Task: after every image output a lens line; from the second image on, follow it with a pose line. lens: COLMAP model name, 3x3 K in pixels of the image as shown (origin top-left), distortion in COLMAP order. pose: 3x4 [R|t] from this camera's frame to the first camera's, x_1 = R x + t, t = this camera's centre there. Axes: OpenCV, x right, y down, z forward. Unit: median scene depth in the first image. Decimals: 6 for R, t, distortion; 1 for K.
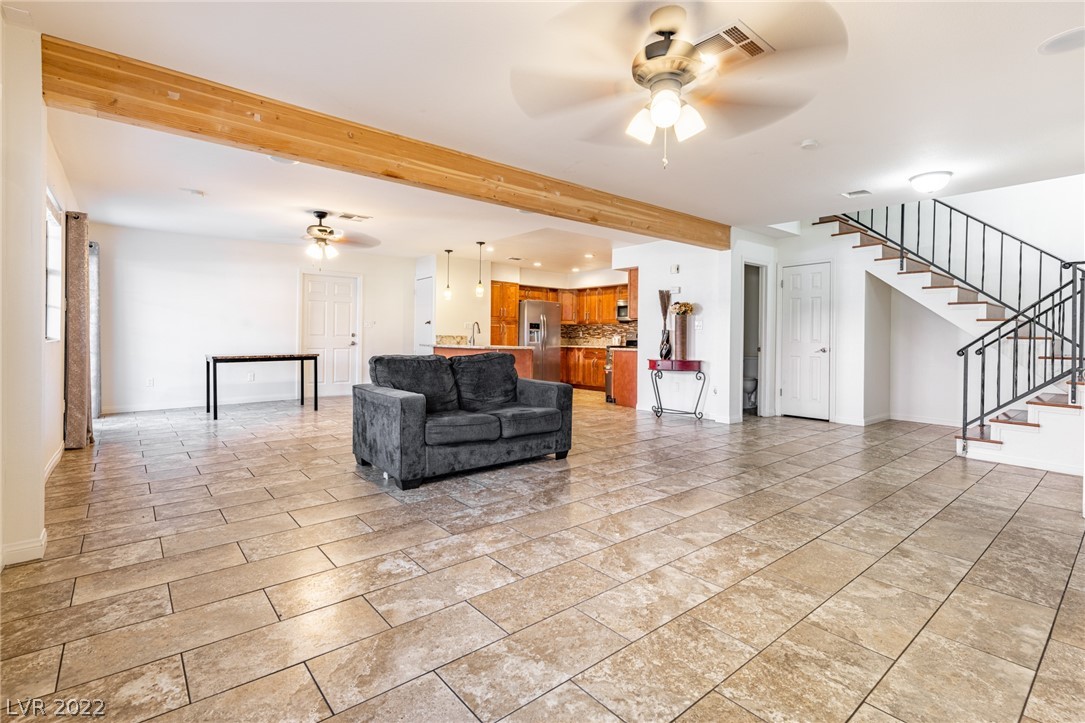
lens RADIAL K [[502.6, 0, 540.8], [0, 502.6, 340.4], [0, 0, 1]] dist [-0.000127, 0.000043]
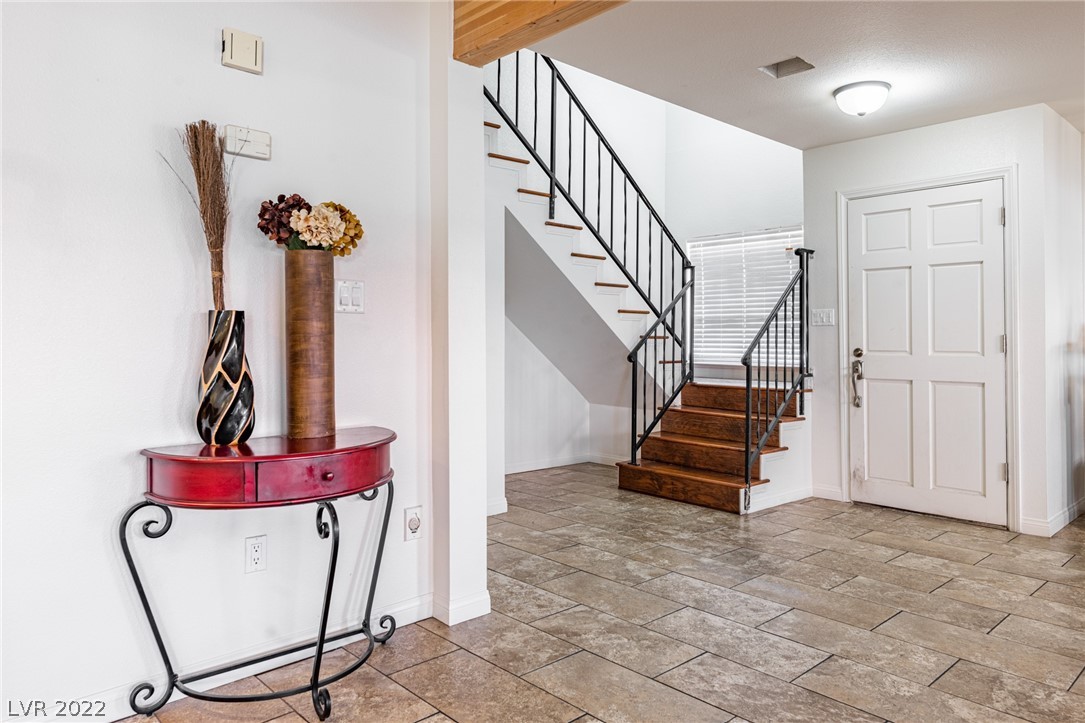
lens RADIAL K [[713.3, 0, 539.3], [0, 713.3, 330.5], [0, 0, 1]] dist [-0.002396, -0.000143]
pose [[-0.048299, -0.000514, 0.998833, -0.074799], [0.004267, 0.999991, 0.000721, -0.012609], [-0.998824, 0.004297, -0.048296, 0.923752]]
